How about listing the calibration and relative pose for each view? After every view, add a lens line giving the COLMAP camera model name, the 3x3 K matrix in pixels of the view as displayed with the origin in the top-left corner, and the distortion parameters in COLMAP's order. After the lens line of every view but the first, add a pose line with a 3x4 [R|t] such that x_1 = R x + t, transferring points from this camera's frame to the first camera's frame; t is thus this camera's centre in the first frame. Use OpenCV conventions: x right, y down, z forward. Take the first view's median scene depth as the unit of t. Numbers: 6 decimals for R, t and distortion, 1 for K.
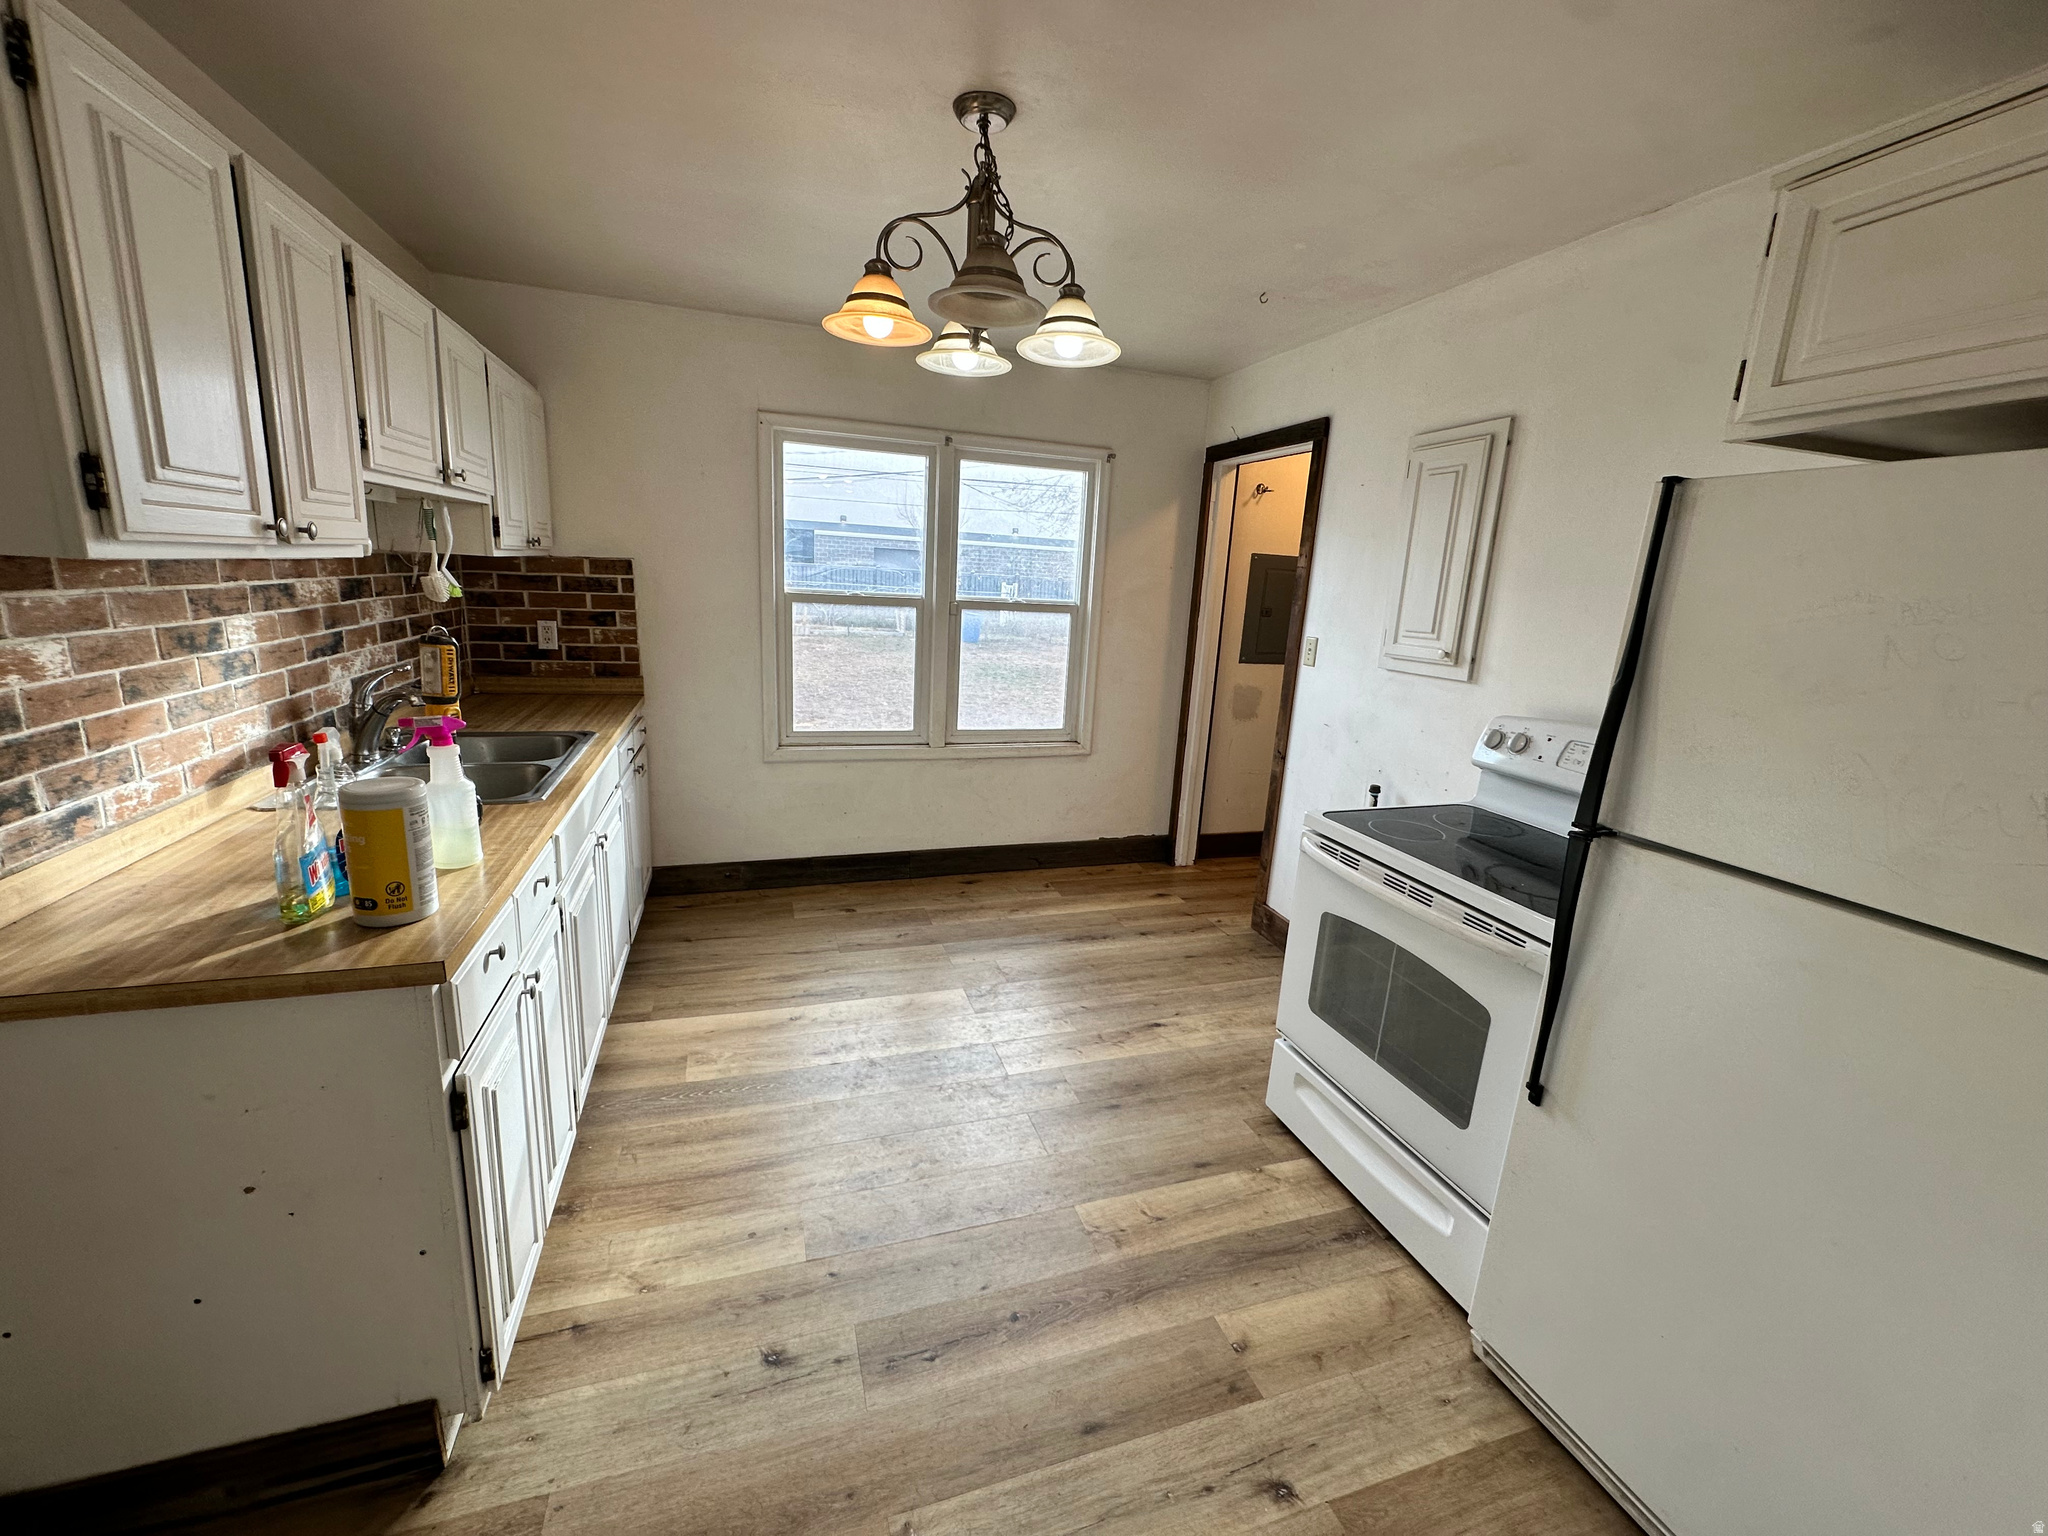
lens RADIAL K [[813.6, 0, 1013.5], [0, 813.6, 760.4], [0, 0, 1]] dist [-0.006094, 0.000793]
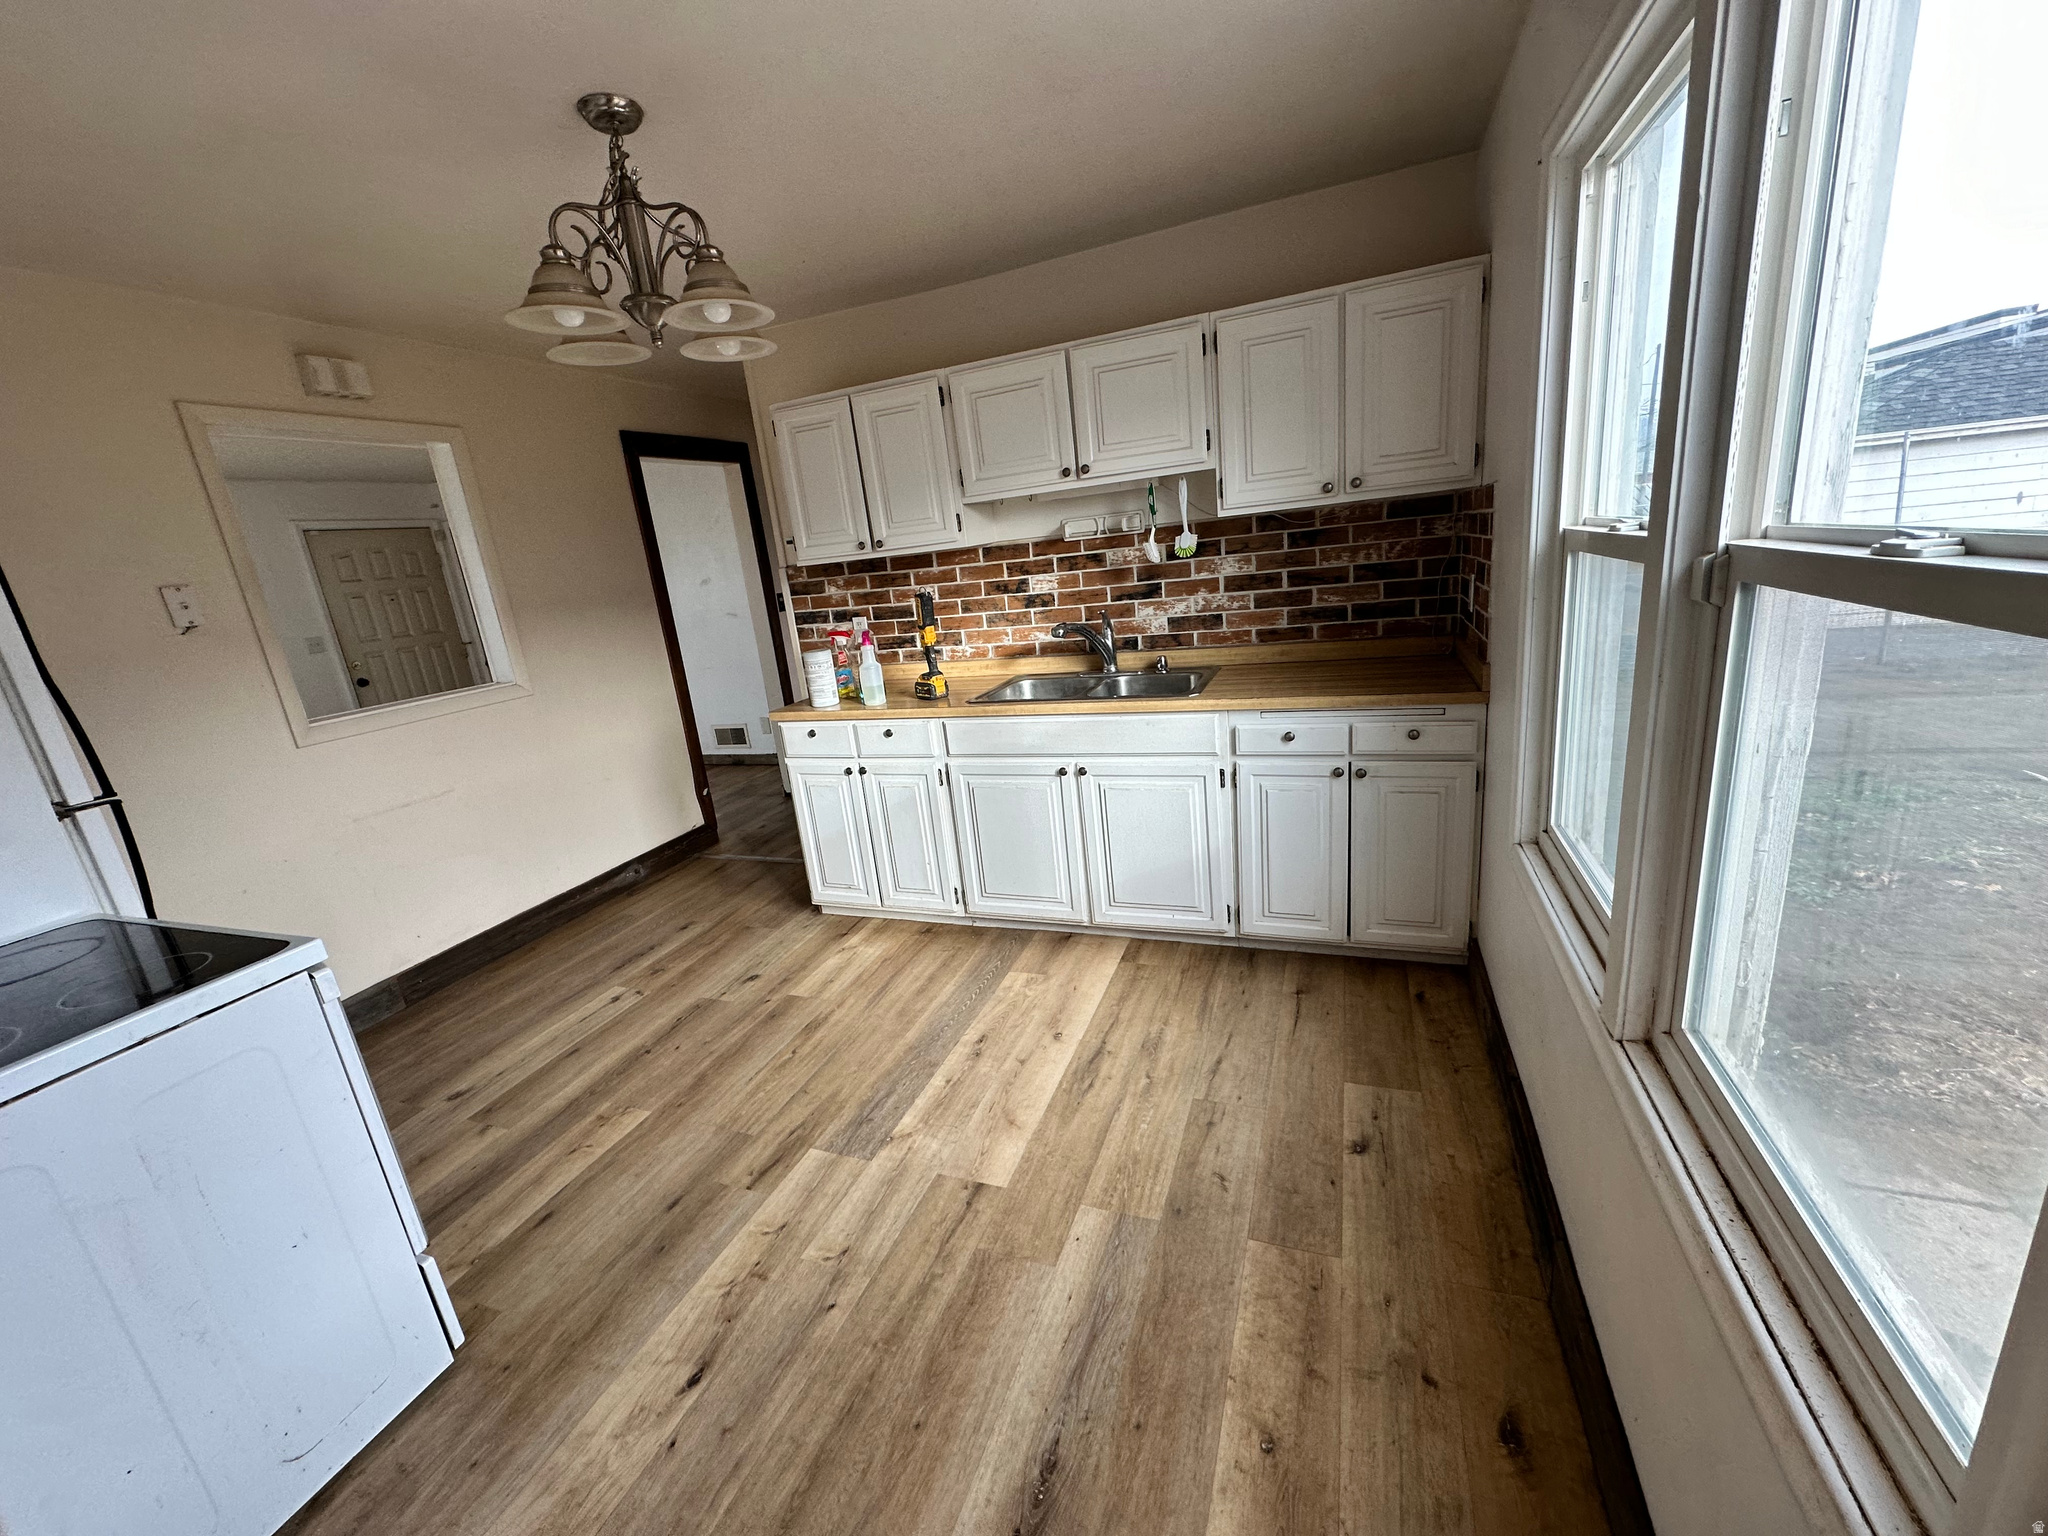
lens RADIAL K [[813.6, 0, 1027.4], [0, 813.6, 763.1], [0, 0, 1]] dist [-0.006094, 0.000793]
pose [[-0.624824, 0.216655, -0.750103, 0.490795], [-0.102964, 0.929472, 0.354231, -0.378544], [0.773946, 0.298566, -0.558449, 1.871529]]
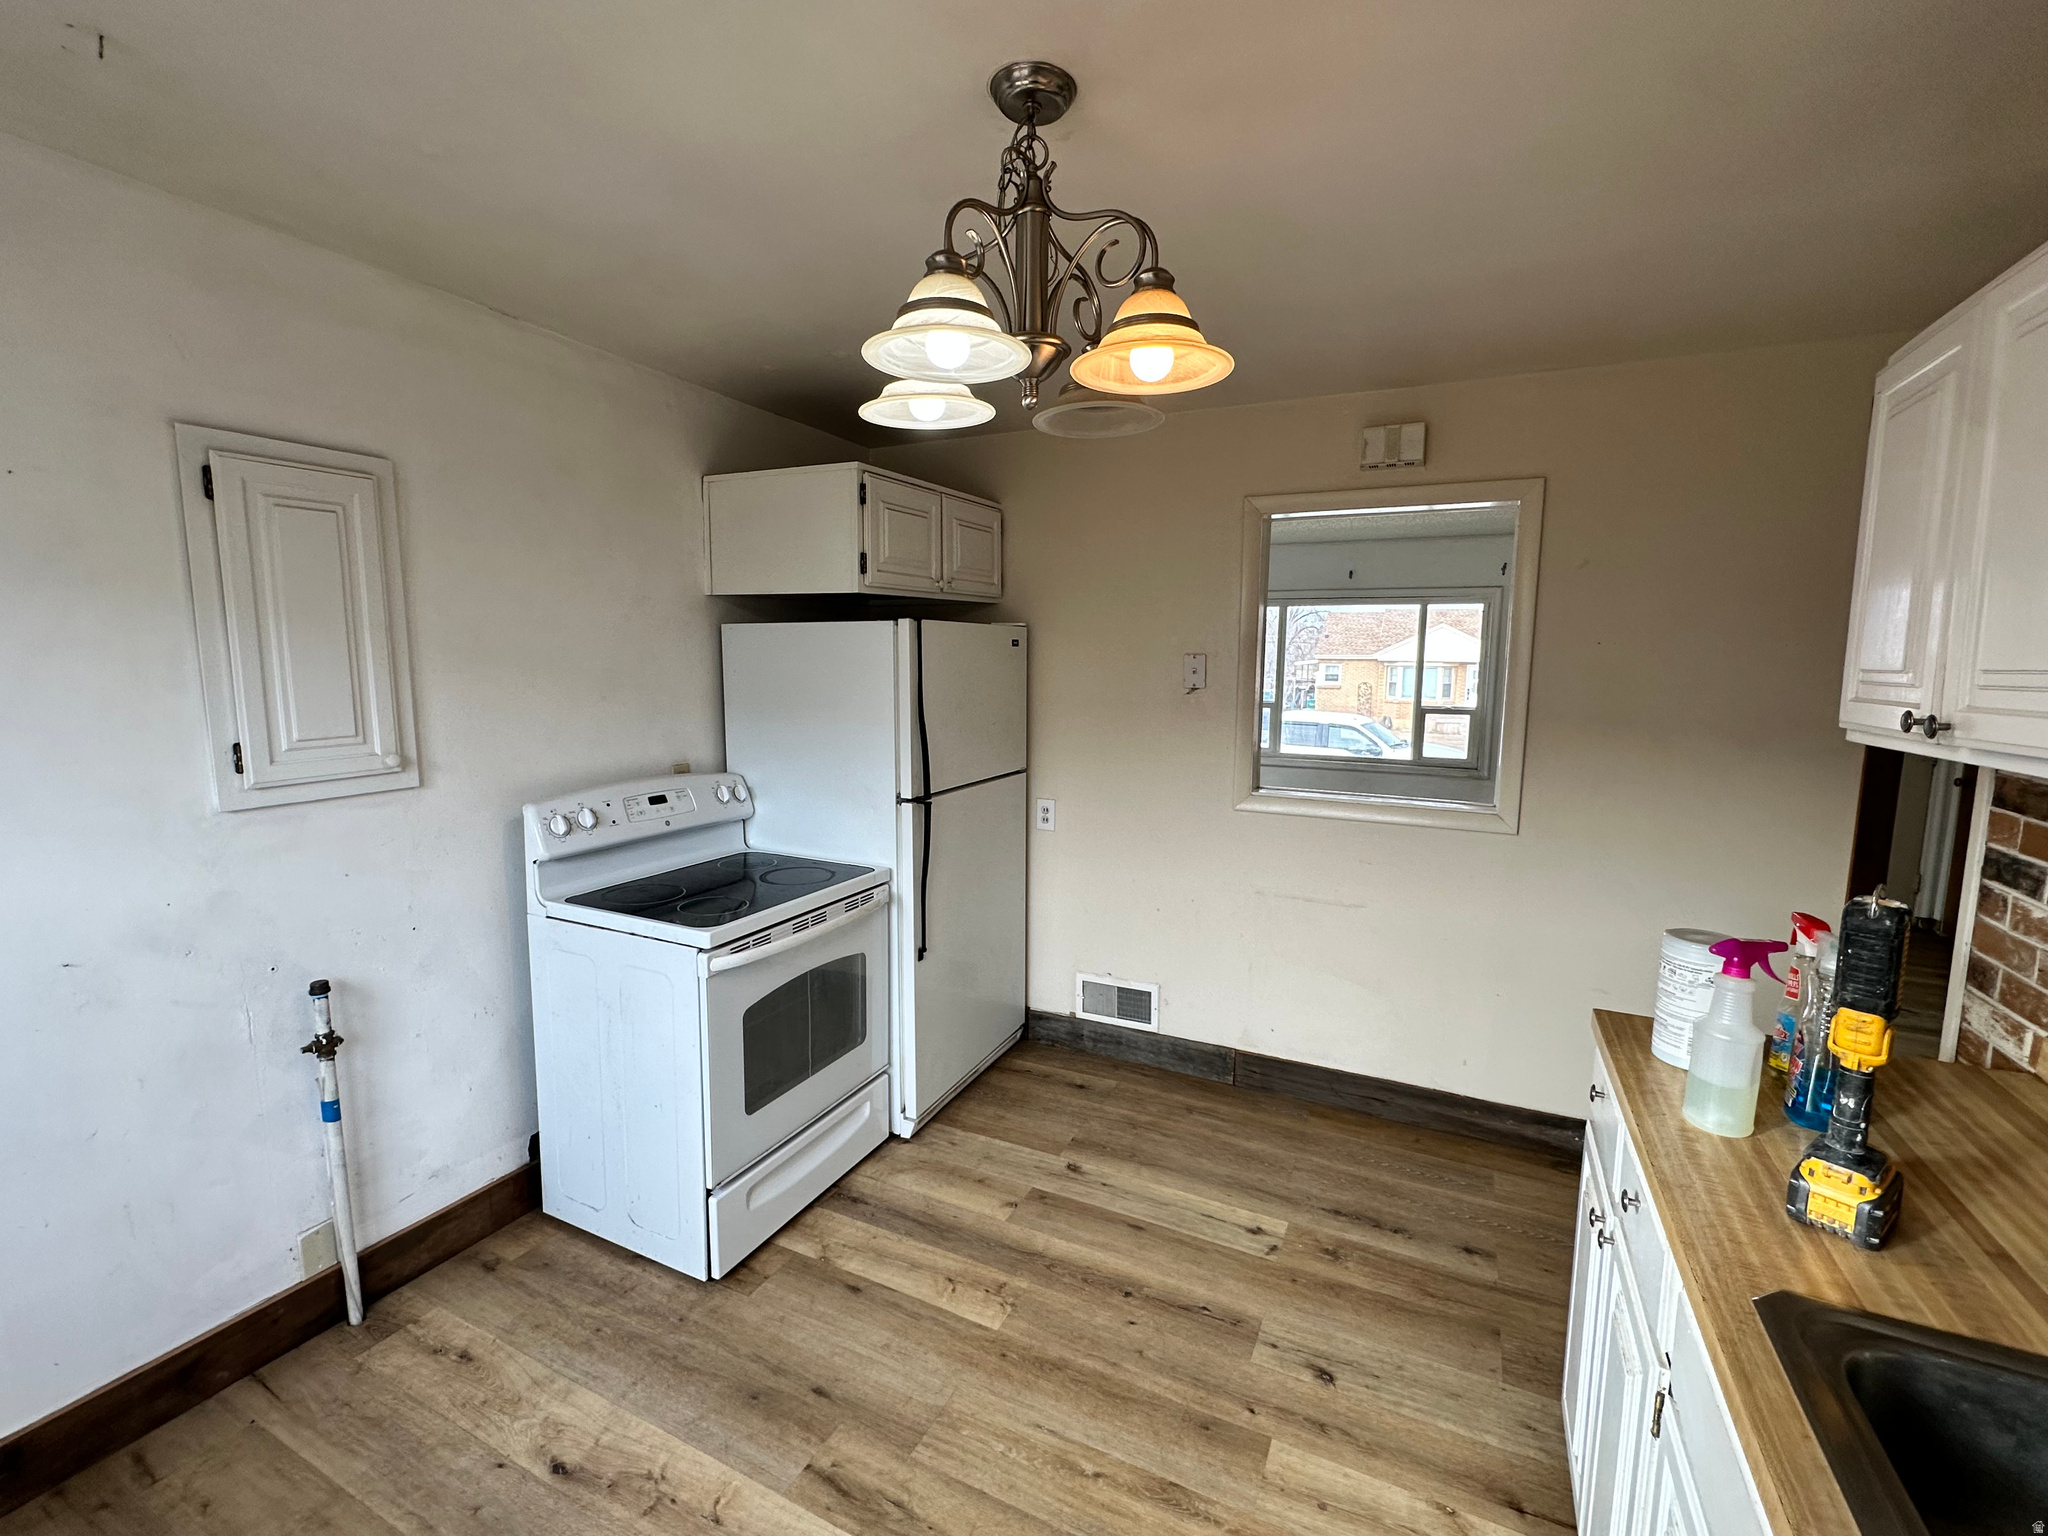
lens RADIAL K [[885.1, 0, 1019.9], [0, 885.1, 761.7], [0, 0, 1]] dist [-0.000749, 0.000224]
pose [[-0.715786, -0.142567, 0.683612, -0.553474], [0.107319, 0.944851, 0.309418, -0.402488], [-0.690024, 0.294841, -0.661011, 1.439510]]
